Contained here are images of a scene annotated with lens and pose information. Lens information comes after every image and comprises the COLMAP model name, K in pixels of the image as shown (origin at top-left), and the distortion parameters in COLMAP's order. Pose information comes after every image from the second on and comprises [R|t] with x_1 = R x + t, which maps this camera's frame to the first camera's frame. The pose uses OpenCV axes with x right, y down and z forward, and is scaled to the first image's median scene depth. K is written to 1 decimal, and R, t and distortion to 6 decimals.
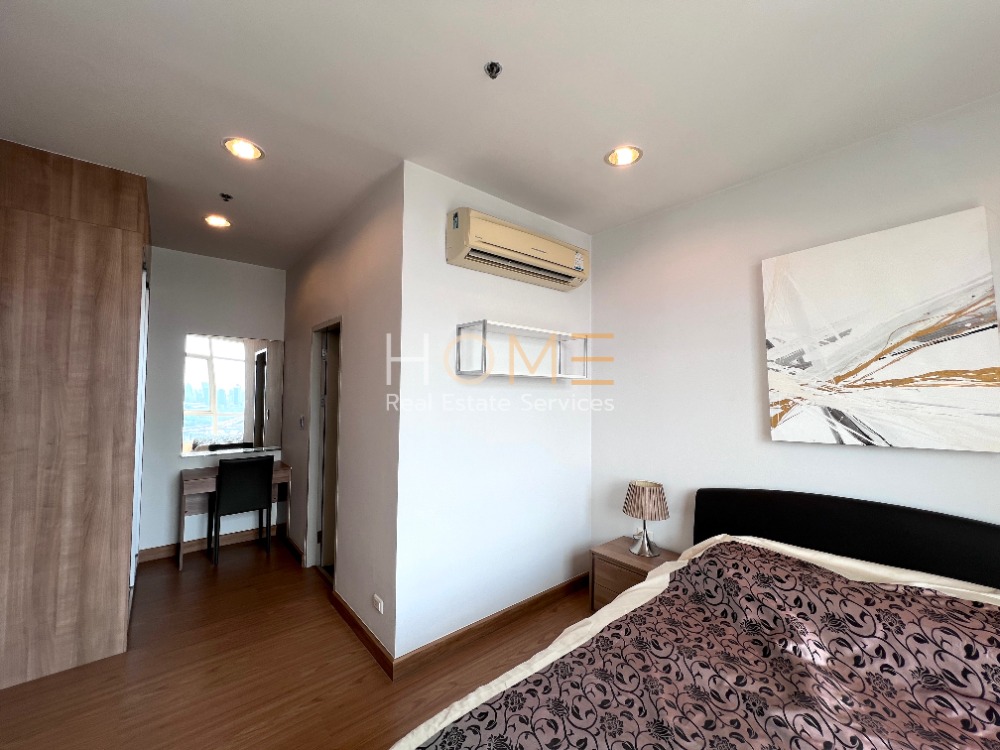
lens RADIAL K [[403.8, 0, 503.8], [0, 403.8, 373.9], [0, 0, 1]] dist [0.006583, 0.000353]
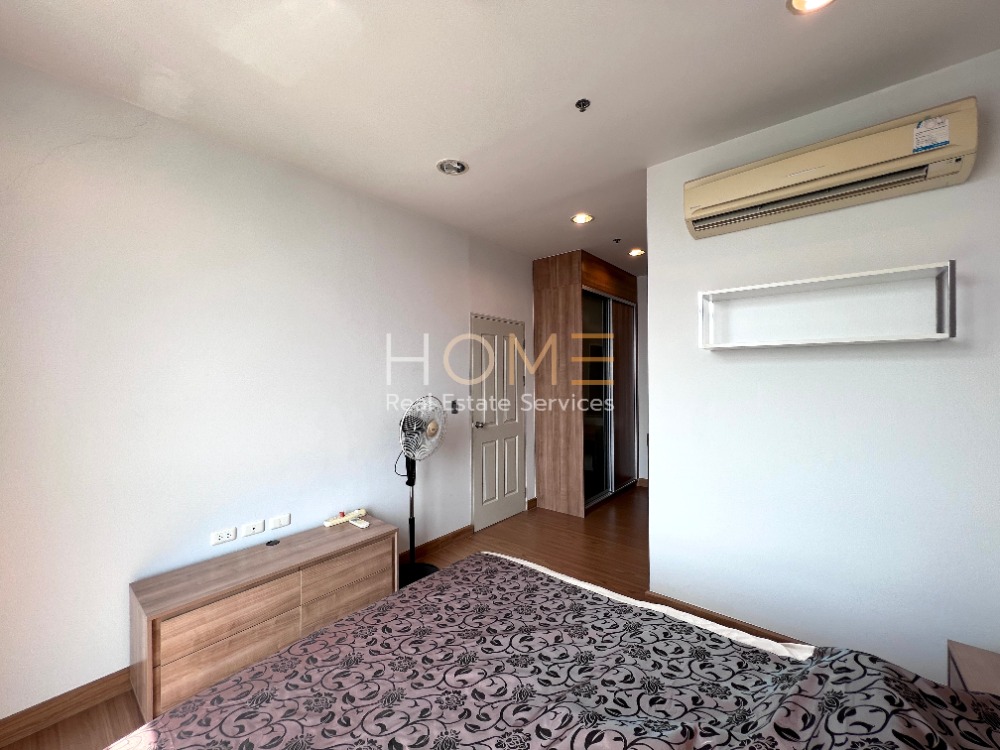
lens RADIAL K [[403.8, 0, 504.4], [0, 403.8, 377.4], [0, 0, 1]] dist [0.006583, 0.000353]
pose [[0.186290, -0.006679, -0.982472, 0.818277], [0.044650, 0.999001, 0.001675, 0.045409], [0.981480, -0.044179, 0.186403, 0.371495]]
